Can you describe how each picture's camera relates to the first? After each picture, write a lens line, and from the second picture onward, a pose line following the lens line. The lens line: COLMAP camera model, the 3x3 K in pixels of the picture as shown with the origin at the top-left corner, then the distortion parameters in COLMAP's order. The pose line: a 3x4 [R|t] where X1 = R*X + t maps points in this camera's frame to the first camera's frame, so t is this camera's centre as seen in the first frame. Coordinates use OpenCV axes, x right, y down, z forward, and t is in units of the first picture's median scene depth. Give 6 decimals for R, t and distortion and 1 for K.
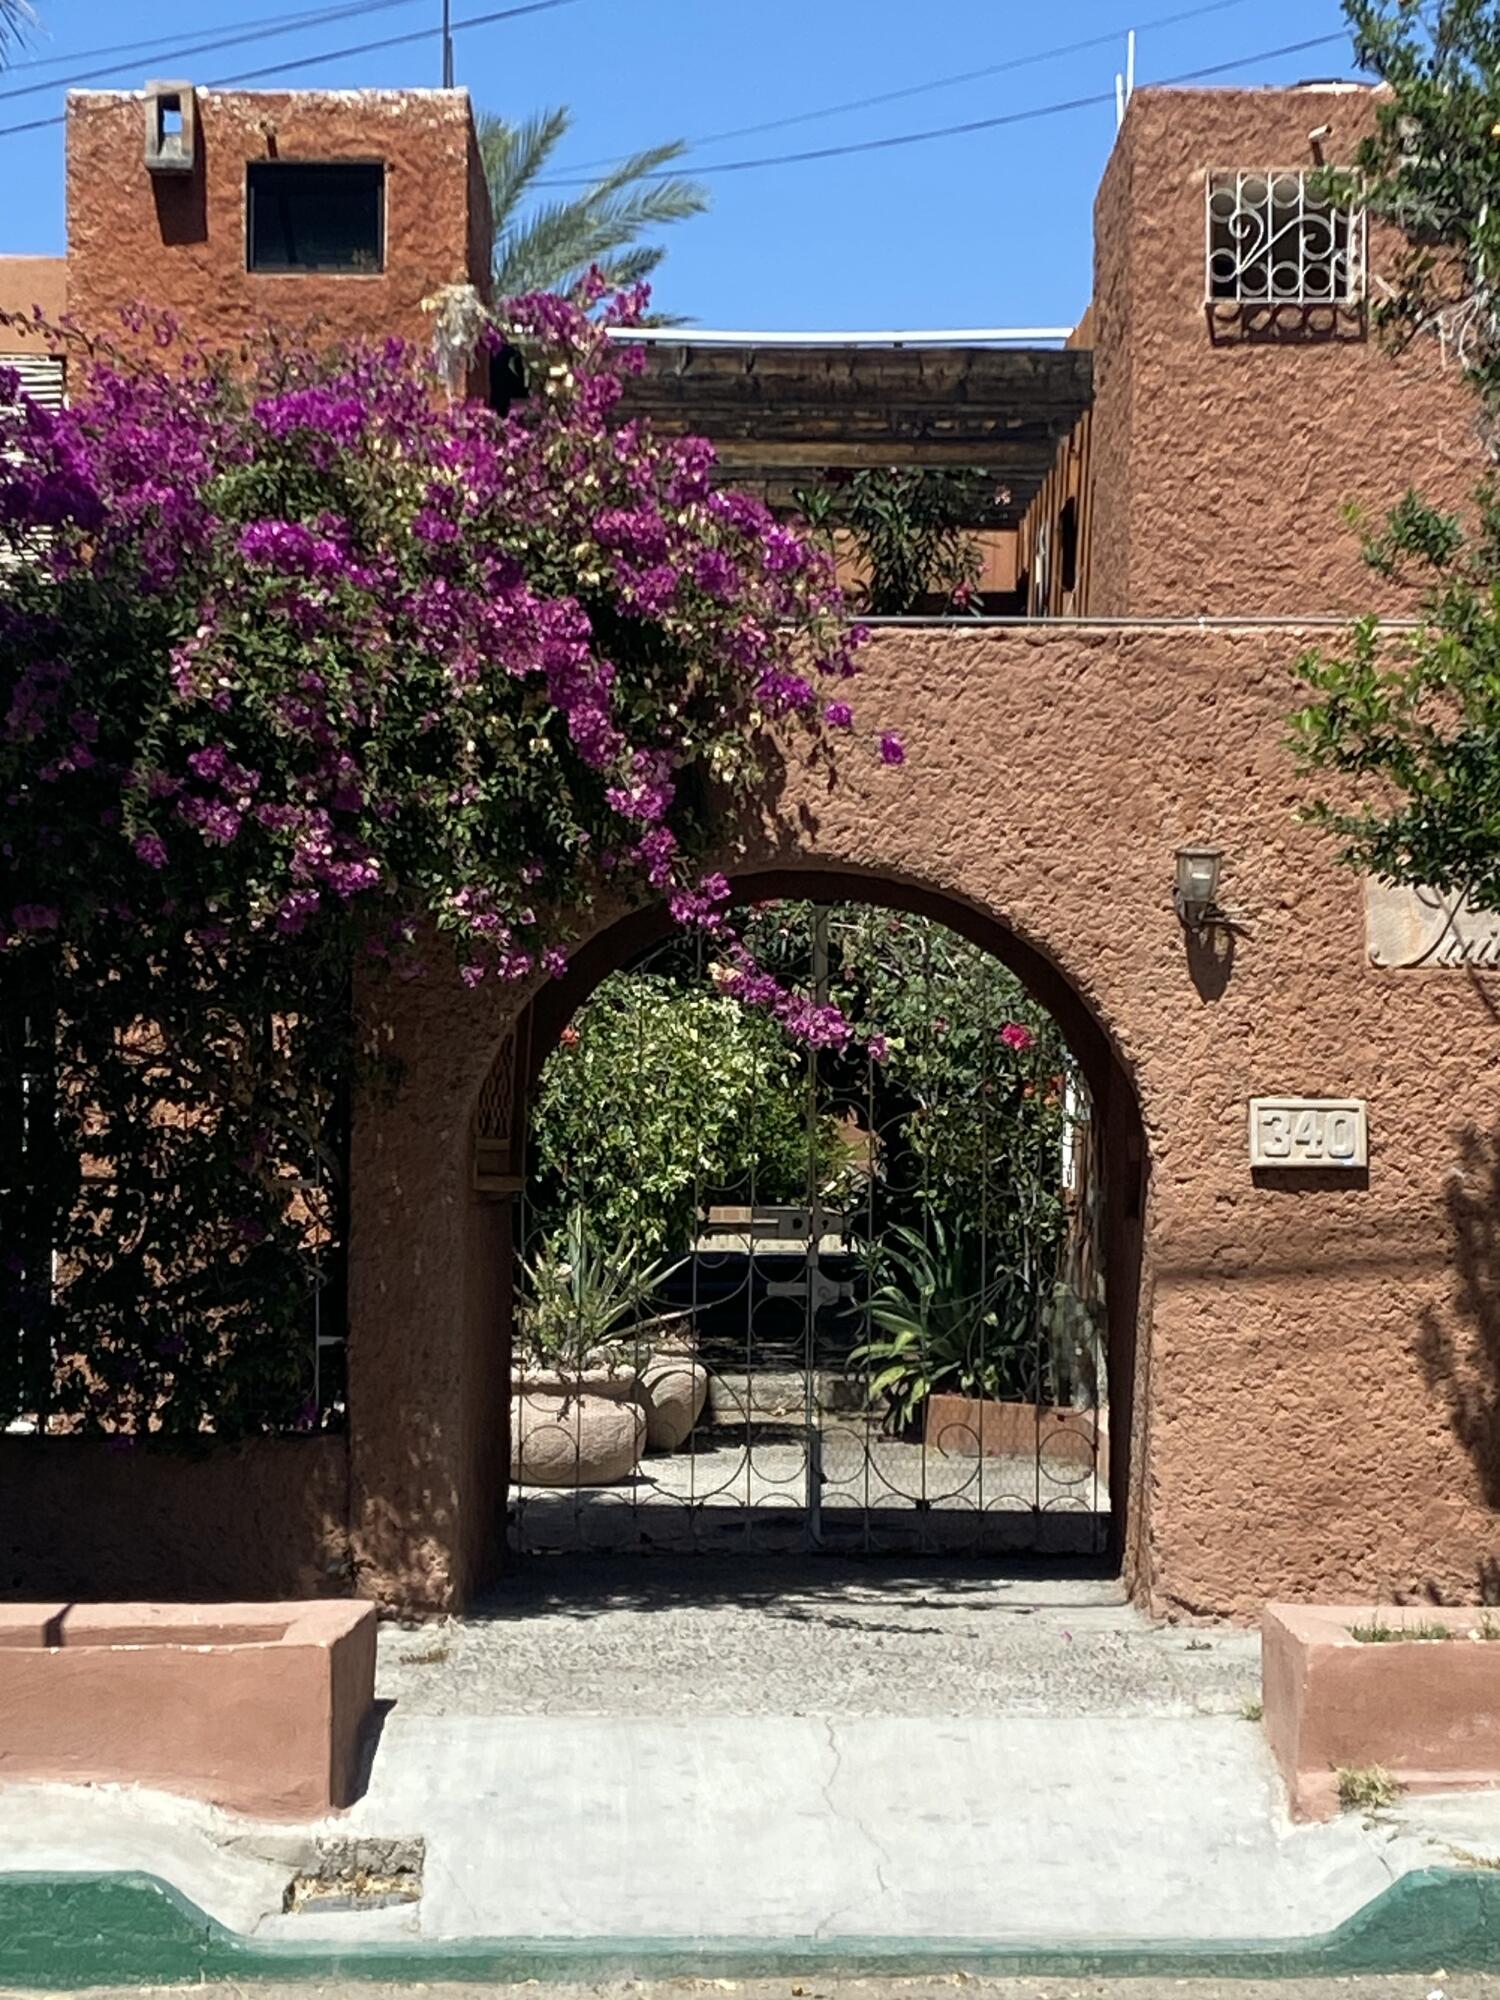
lens RADIAL K [[4593.2, 0, 750.0], [0, 4593.2, 1000.0], [0, 0, 1]] dist [0.087739, 0.389295]
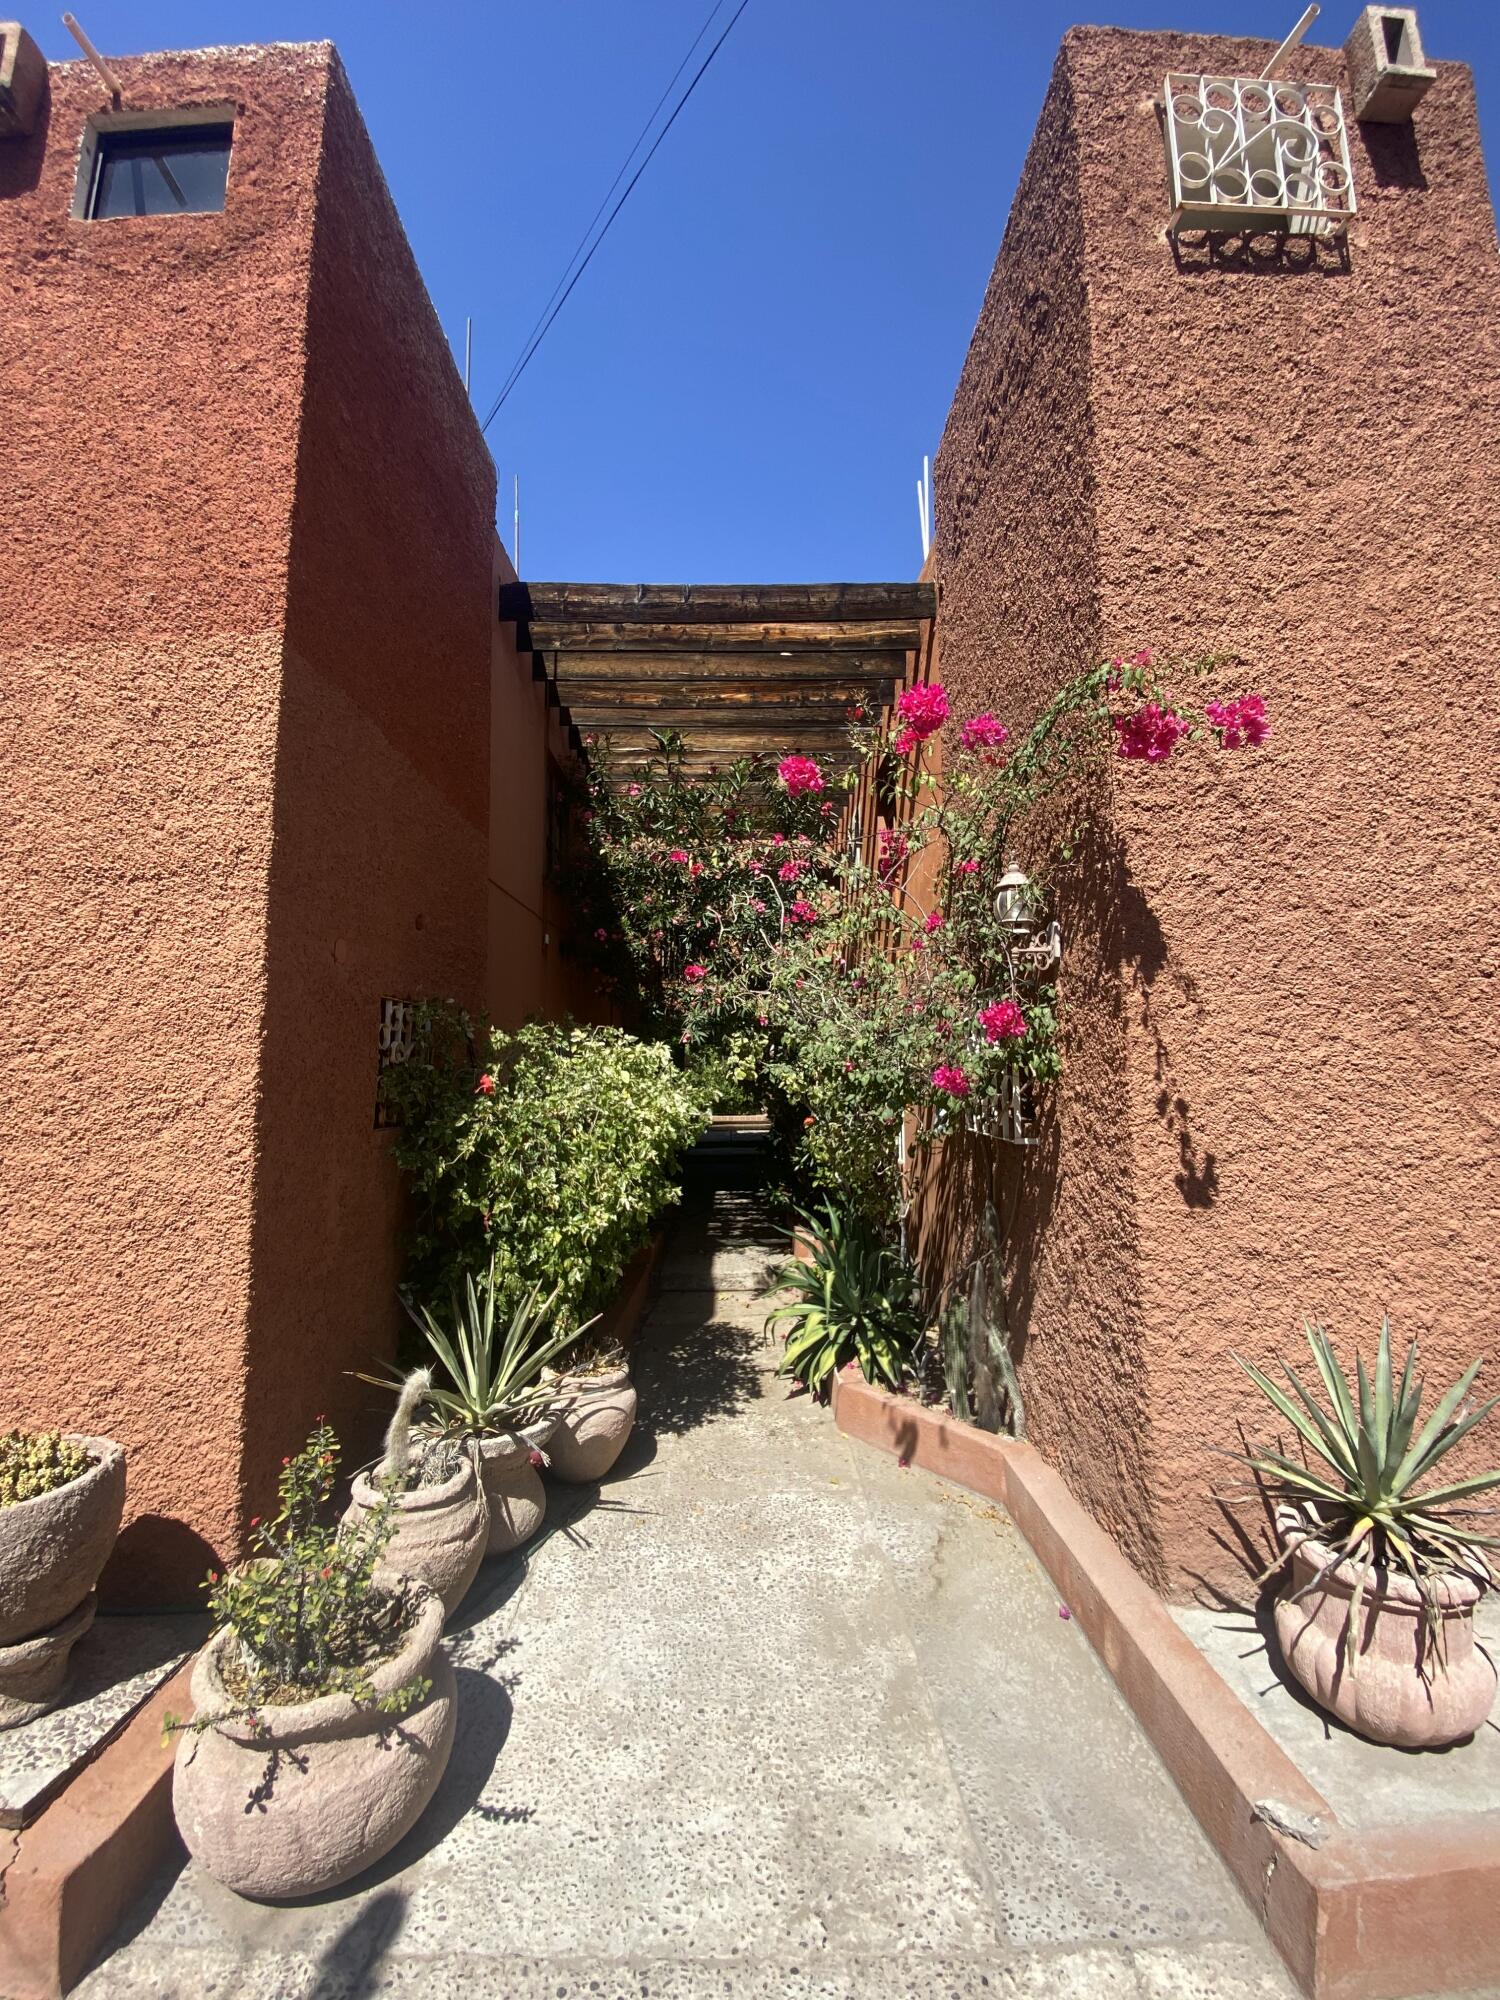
lens RADIAL K [[801.8, 0, 750.0], [0, 801.8, 1000.0], [0, 0, 1]] dist [0.028885, -0.026310]
pose [[0.999883, -0.011589, 0.009974, 0.025334], [0.012219, 0.997764, -0.065710, 0.003593], [-0.009190, 0.065824, 0.997789, 1.259785]]
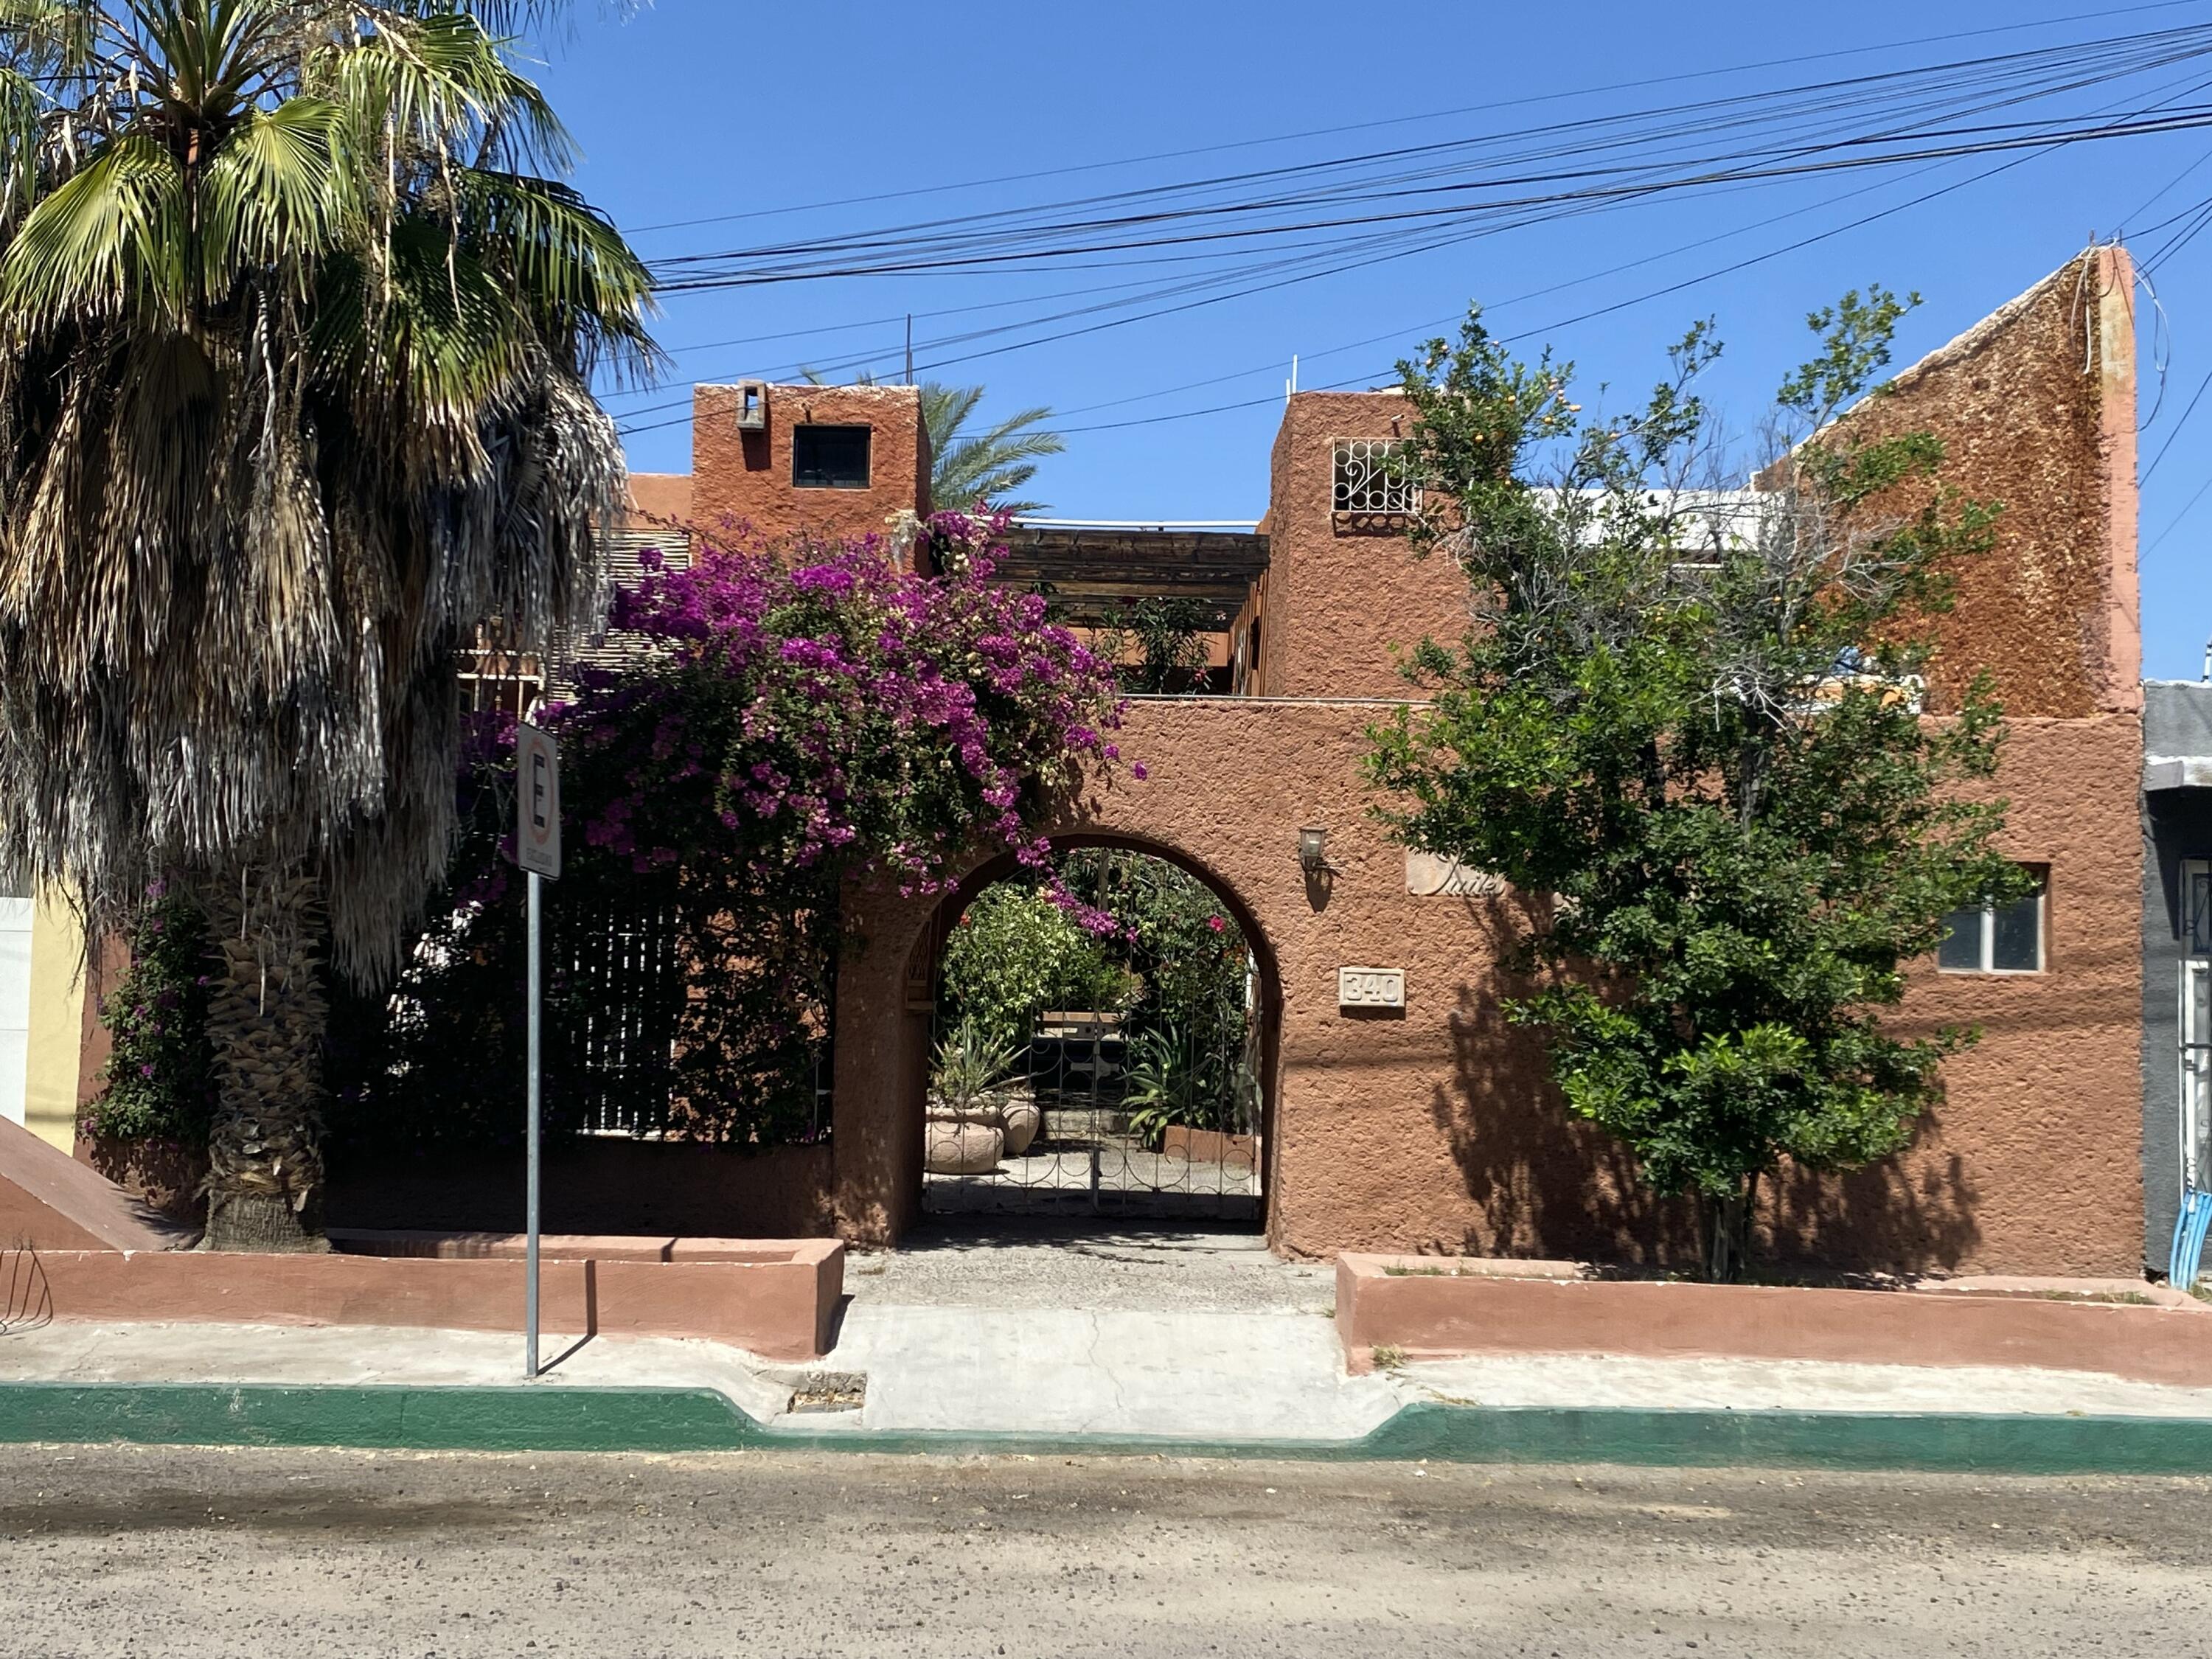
lens RADIAL K [[2659.2, 0, 1022.6], [0, 2659.2, 832.4], [0, 0, 1]] dist [0.115400, -0.002678]
pose [[0.999595, 0.017814, -0.022214, 0.007387], [-0.018270, 0.999623, -0.020479, -0.007276], [0.021841, 0.020876, 0.999543, -0.037874]]
